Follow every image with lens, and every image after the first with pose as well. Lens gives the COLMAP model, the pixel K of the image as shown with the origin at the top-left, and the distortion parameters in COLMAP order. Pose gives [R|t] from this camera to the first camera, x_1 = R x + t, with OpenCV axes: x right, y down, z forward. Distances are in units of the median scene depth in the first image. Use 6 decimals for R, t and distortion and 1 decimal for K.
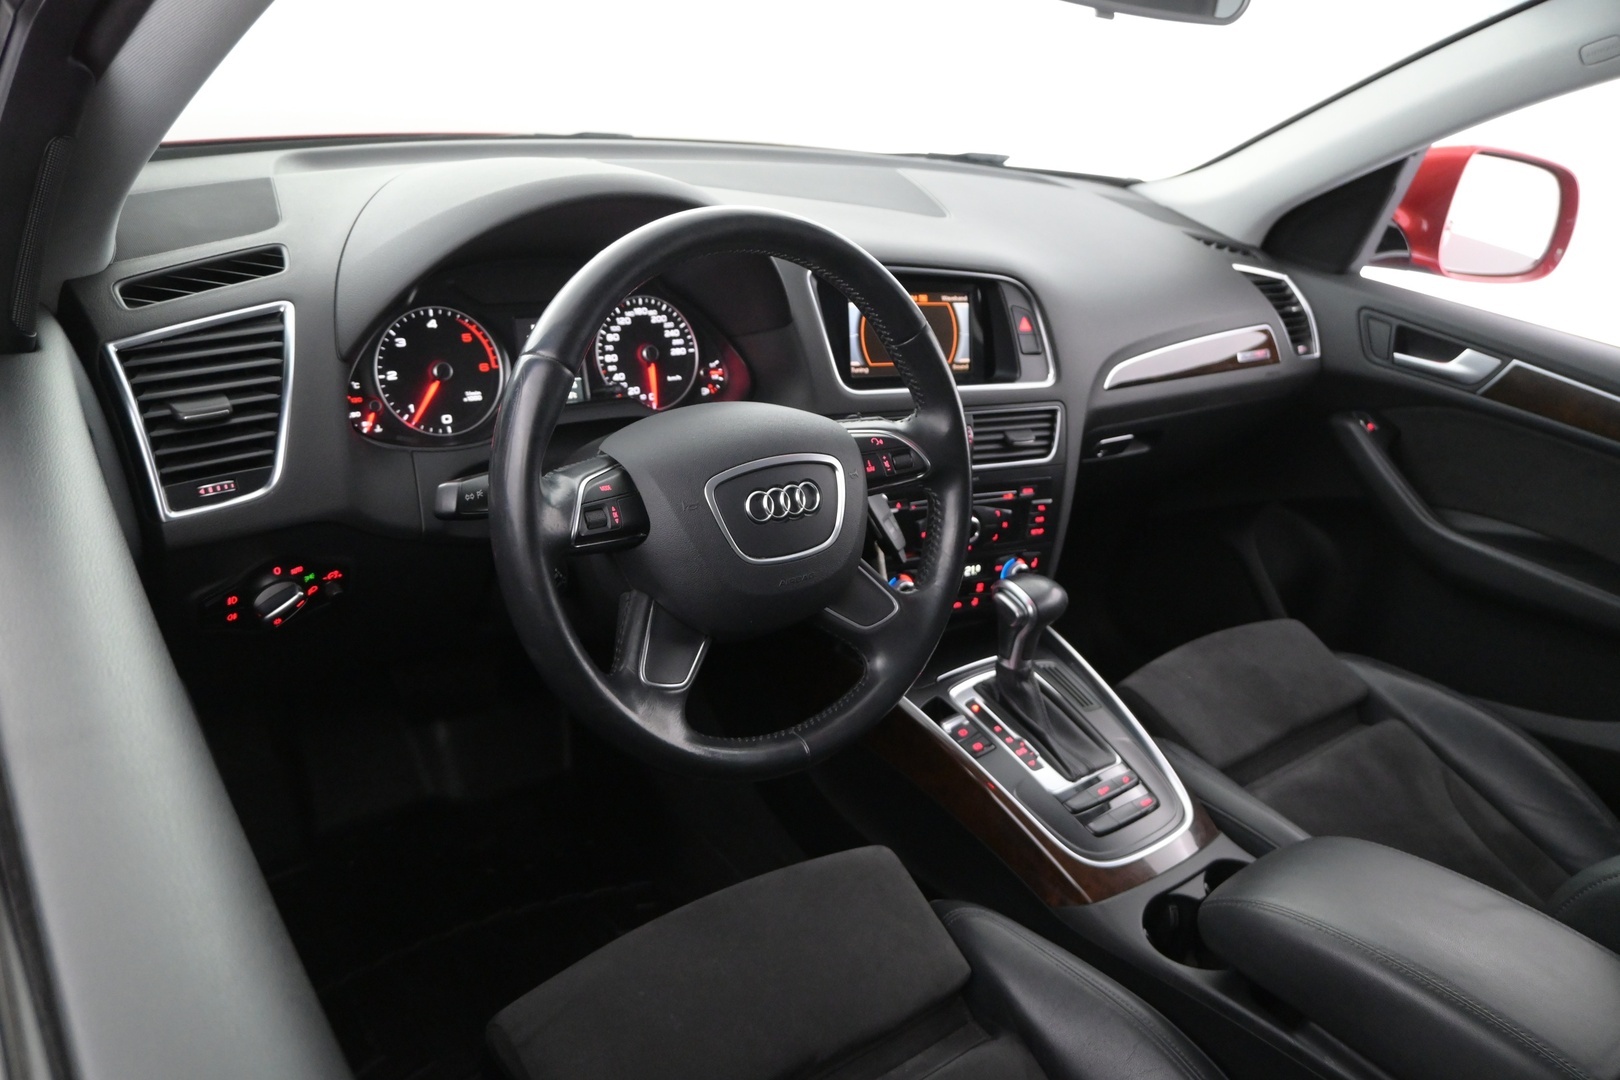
lens RADIAL K [[1173.3, 0, 835.5], [0, 1173.3, 522.9], [0, 0, 1]] dist [-0.011577, 0.015670]
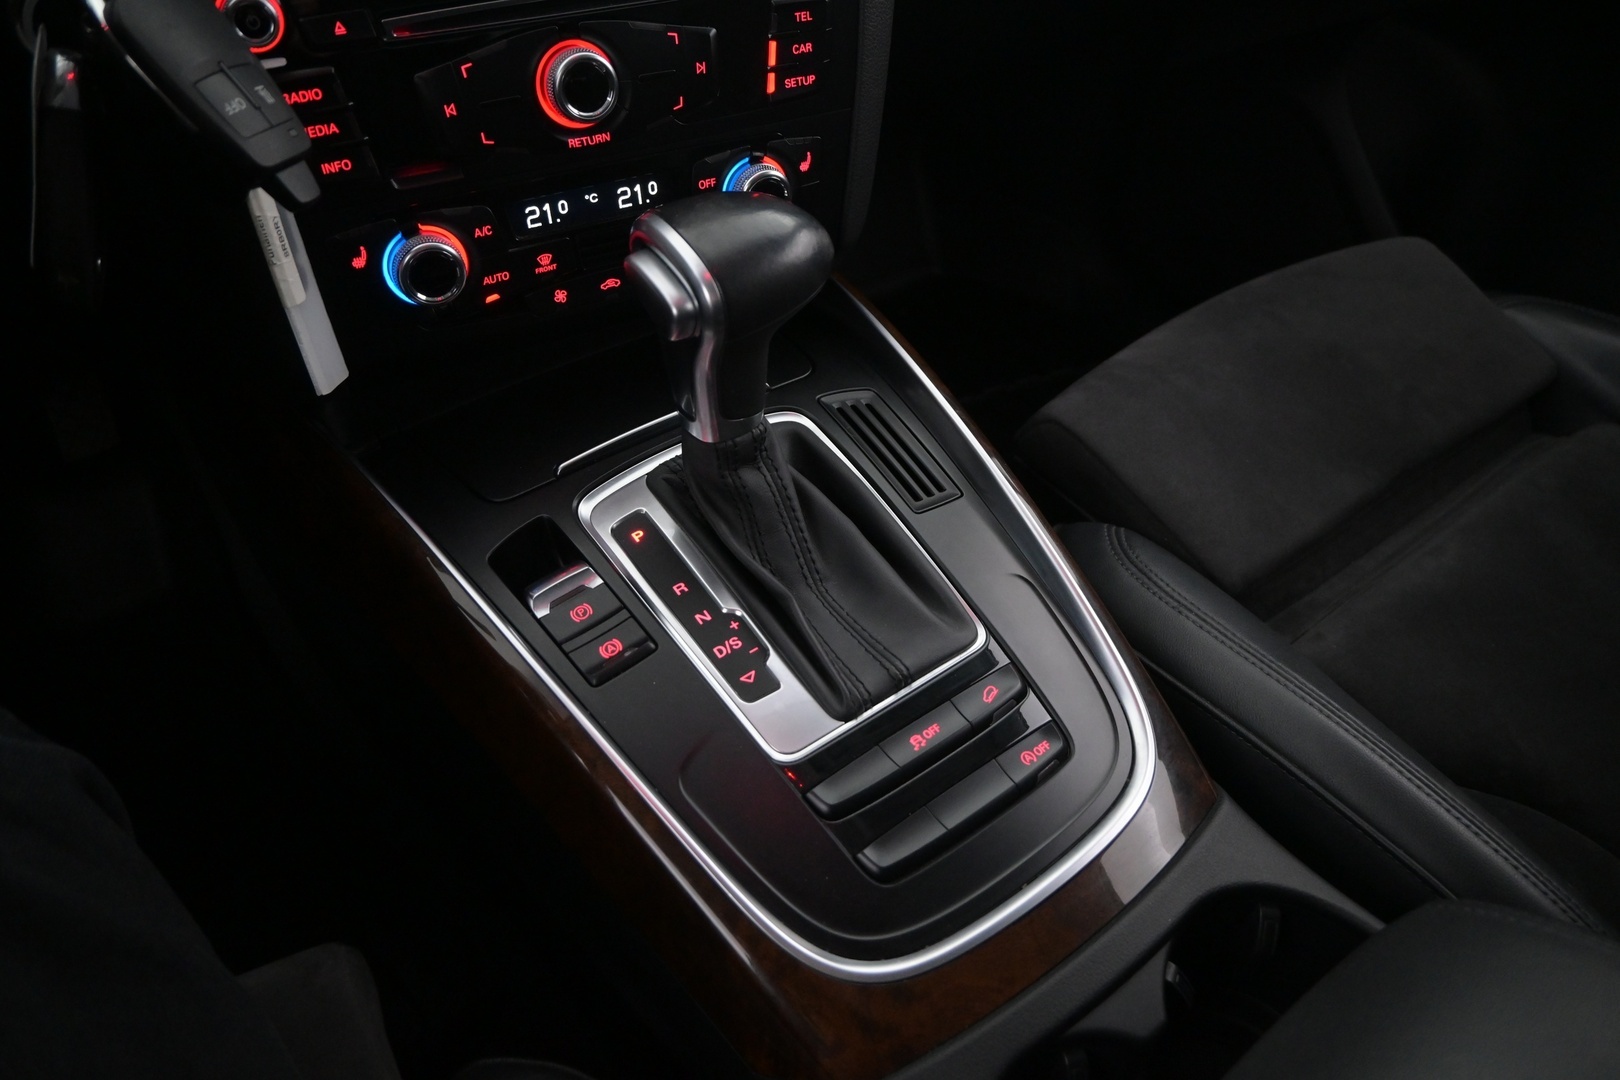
lens RADIAL K [[1120.1, 0, 814.7], [0, 1120.1, 547.0], [0, 0, 1]] dist [0.002156, -0.005536]
pose [[0.993579, -0.061261, -0.095125, 0.230160], [0.089107, 0.941779, 0.324211, 0.038445], [0.069726, -0.330606, 0.941190, 0.651813]]
